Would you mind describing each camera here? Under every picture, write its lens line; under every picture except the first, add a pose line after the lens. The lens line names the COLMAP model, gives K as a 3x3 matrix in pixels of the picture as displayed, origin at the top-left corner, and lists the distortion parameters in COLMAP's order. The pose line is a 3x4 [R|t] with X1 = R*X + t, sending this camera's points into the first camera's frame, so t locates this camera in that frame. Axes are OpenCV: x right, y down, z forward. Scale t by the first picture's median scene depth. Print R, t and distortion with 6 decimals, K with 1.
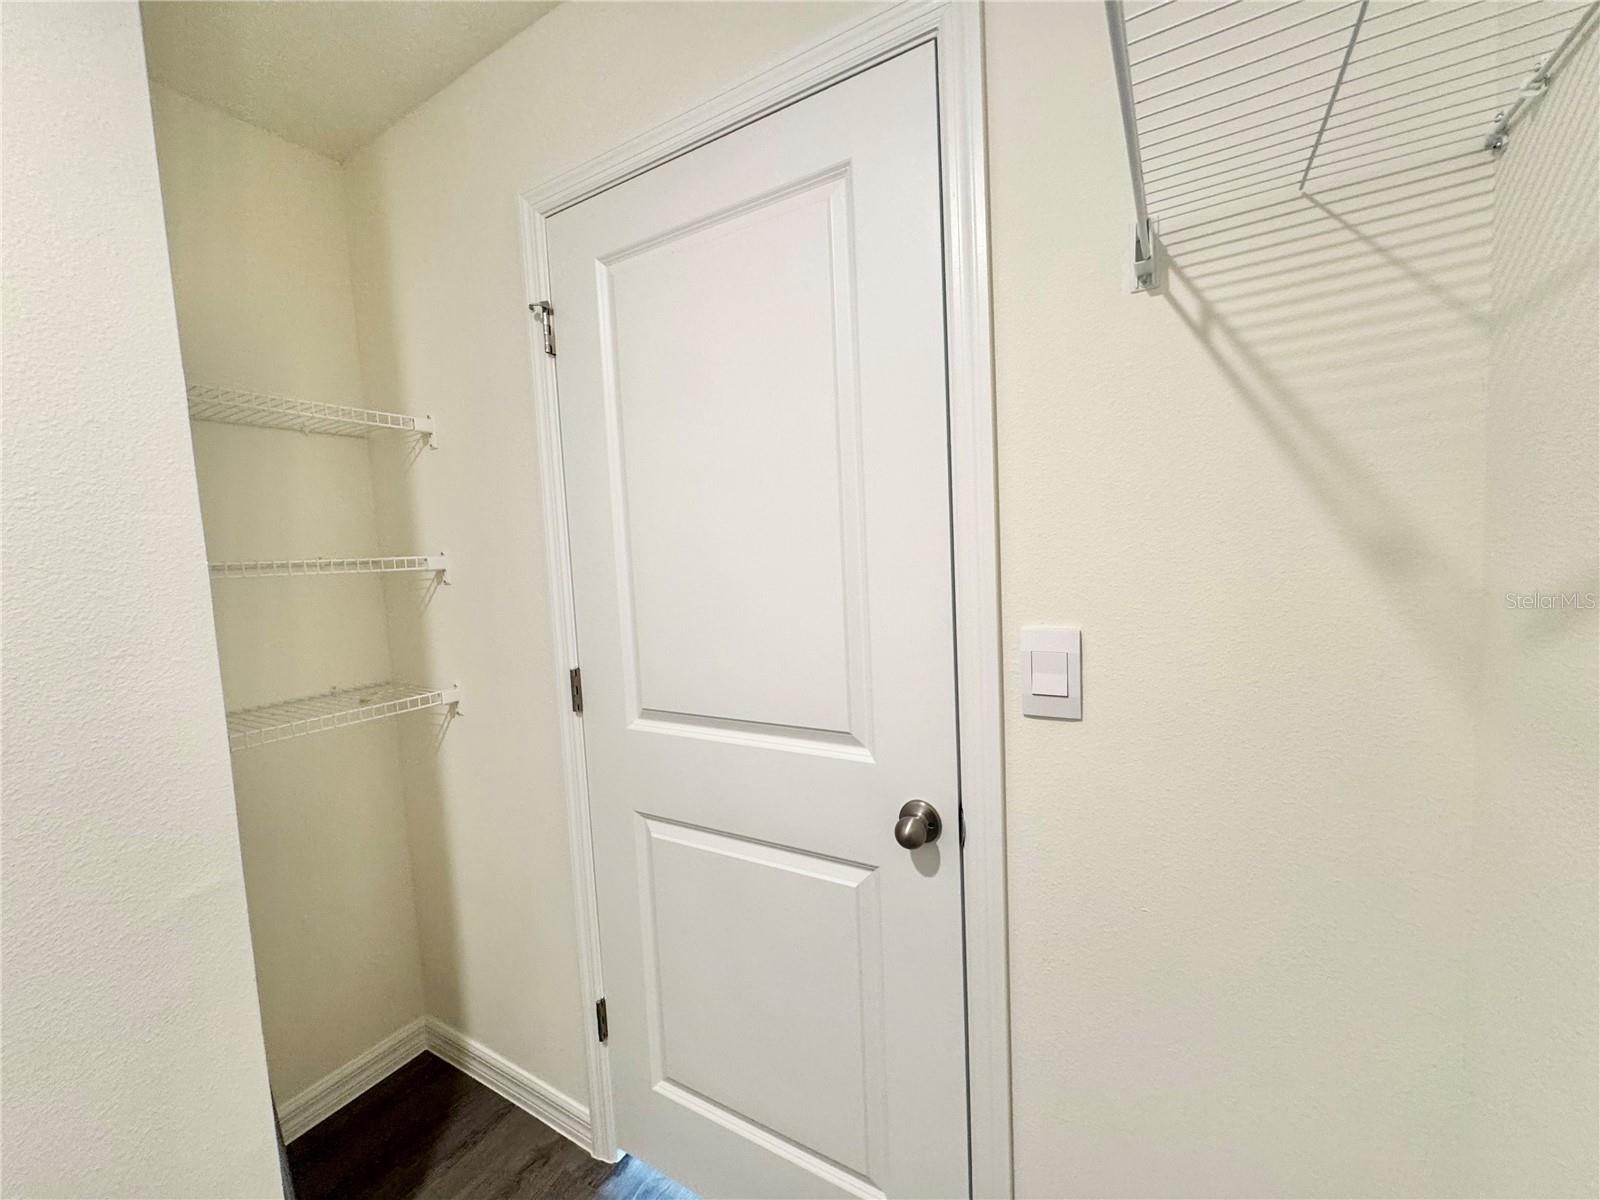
lens RADIAL K [[639.8, 0, 802.5], [0, 639.8, 600.2], [0, 0, 1]] dist [-0.003725, 0.000878]
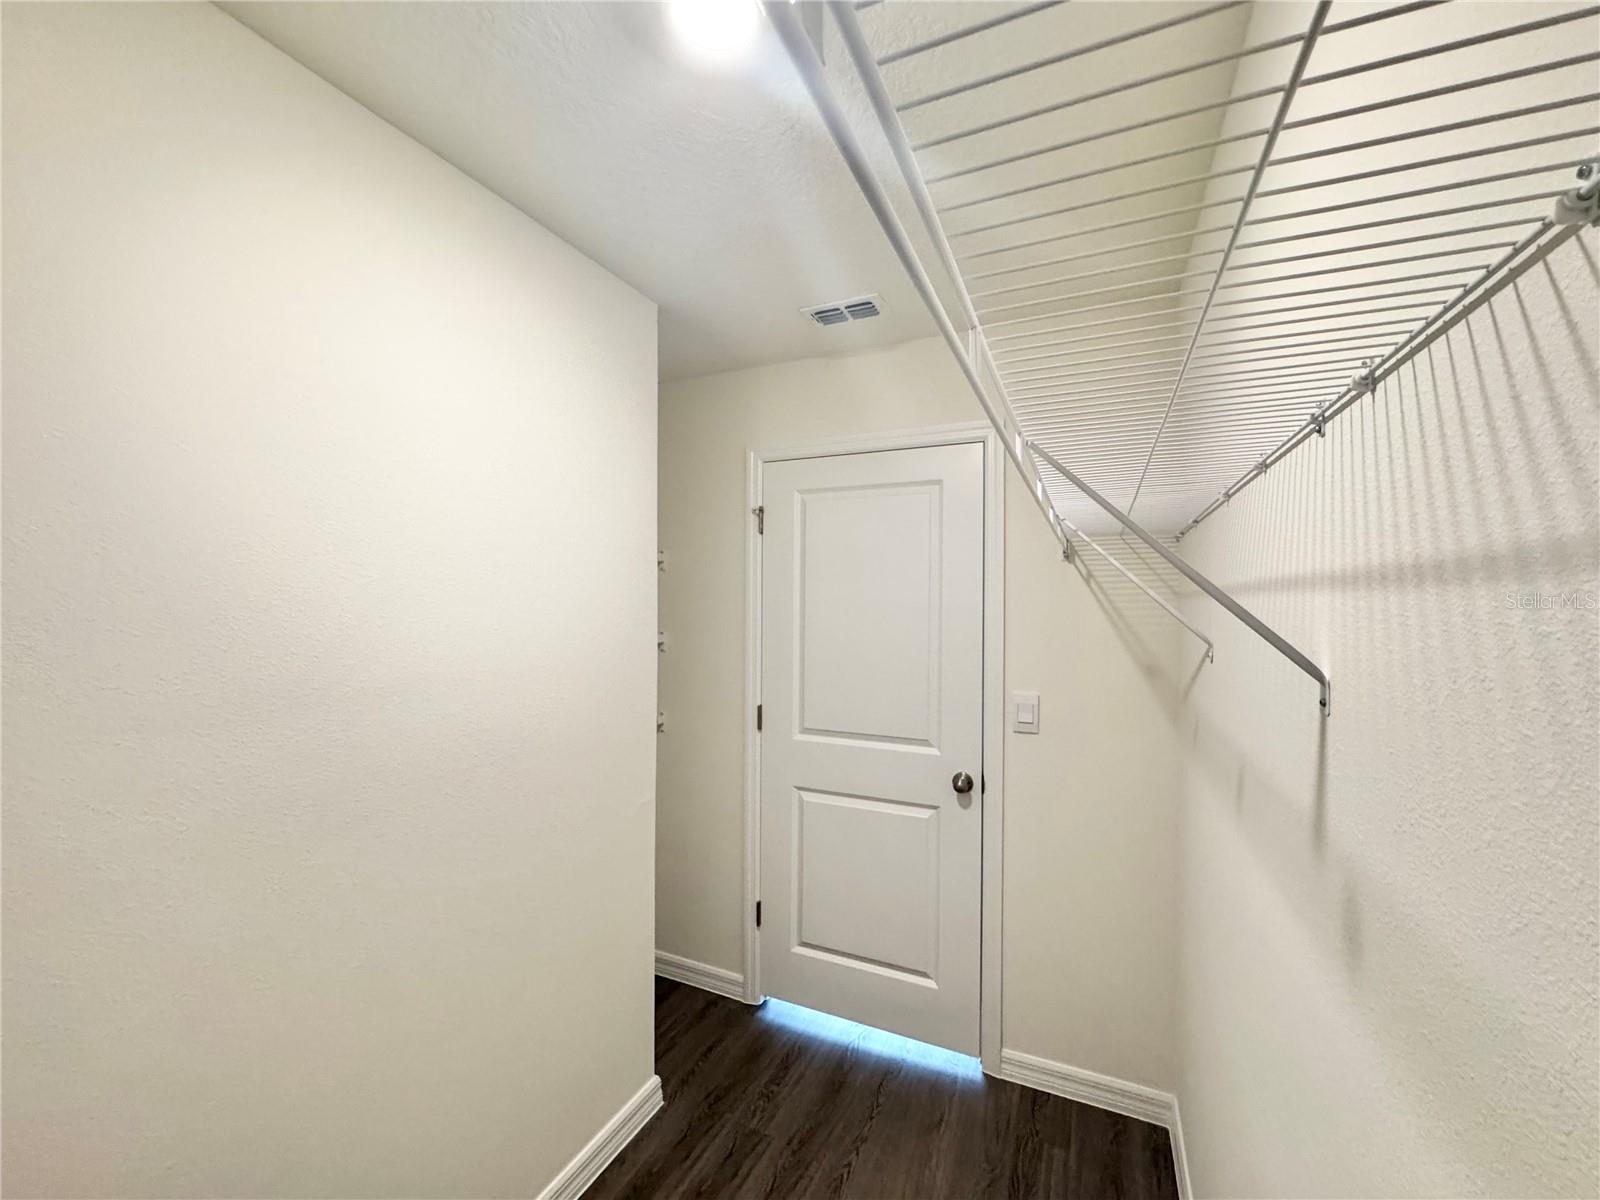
lens RADIAL K [[639.8, 0, 801.1], [0, 639.8, 603.7], [0, 0, 1]] dist [-0.003725, 0.000878]
pose [[0.993295, 0.052177, 0.103167, -0.595407], [-0.044081, 0.995879, -0.079256, -0.051850], [-0.106877, 0.074176, 0.991501, -1.083682]]
